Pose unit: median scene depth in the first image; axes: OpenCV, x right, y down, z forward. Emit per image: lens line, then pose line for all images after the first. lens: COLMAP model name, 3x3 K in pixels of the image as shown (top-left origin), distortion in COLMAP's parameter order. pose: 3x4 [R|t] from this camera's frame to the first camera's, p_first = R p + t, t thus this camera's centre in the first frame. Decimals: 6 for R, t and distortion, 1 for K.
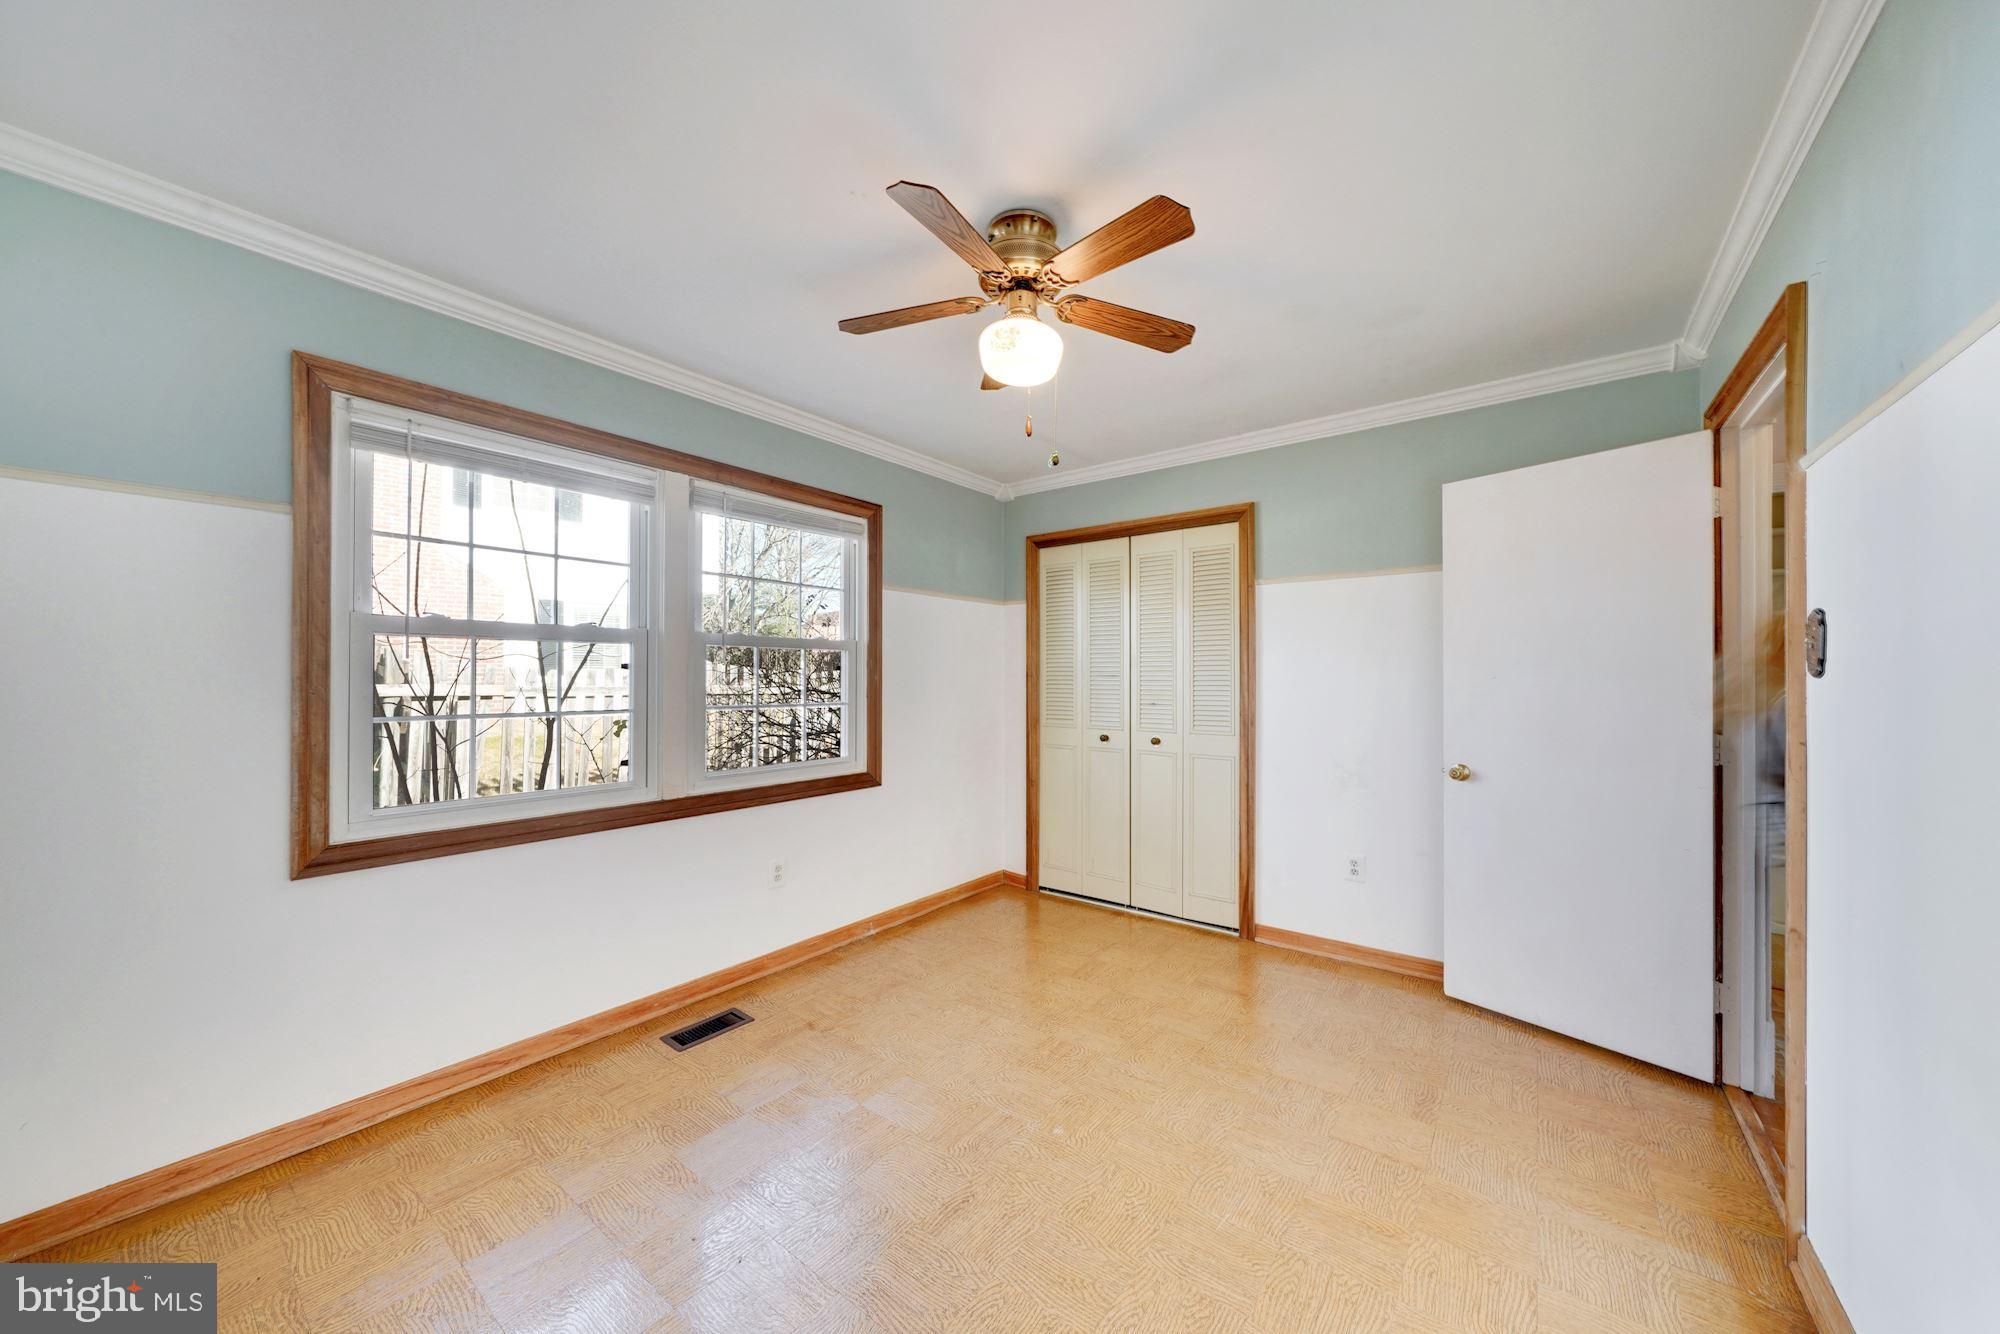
lens RADIAL K [[696.3, 0, 1000.9], [0, 696.3, 671.6], [0, 0, 1]] dist [-0.006414, -0.000403]
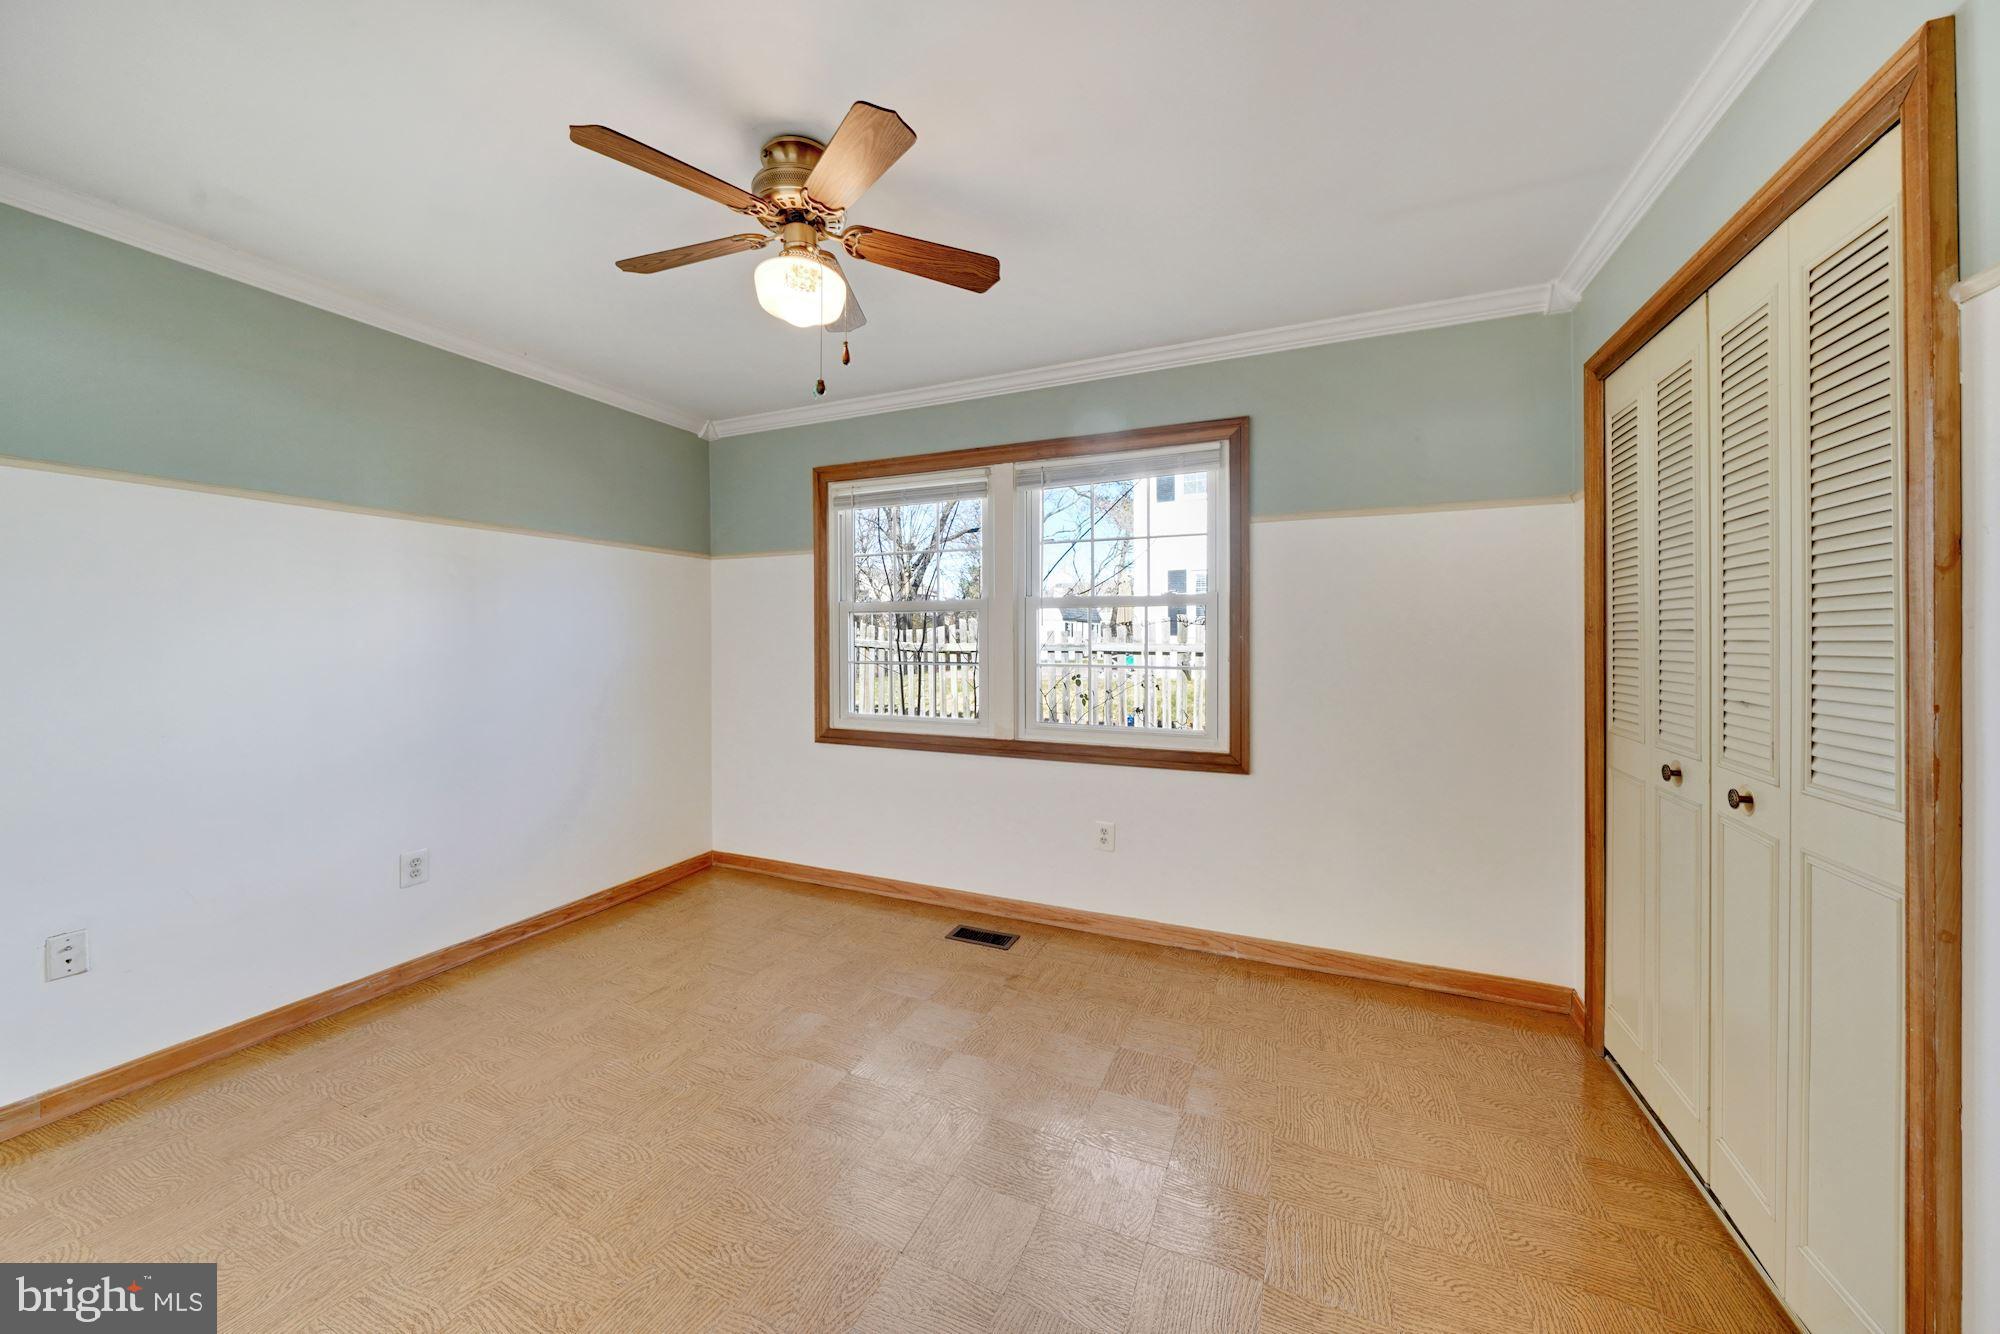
lens RADIAL K [[696.3, 0, 981.0], [0, 696.3, 644.9], [0, 0, 1]] dist [-0.006414, -0.000403]
pose [[0.239430, 0.007891, -0.970882, 0.708086], [0.009131, 0.999904, 0.010378, 0.008517], [0.970871, -0.011350, 0.239335, 0.717109]]
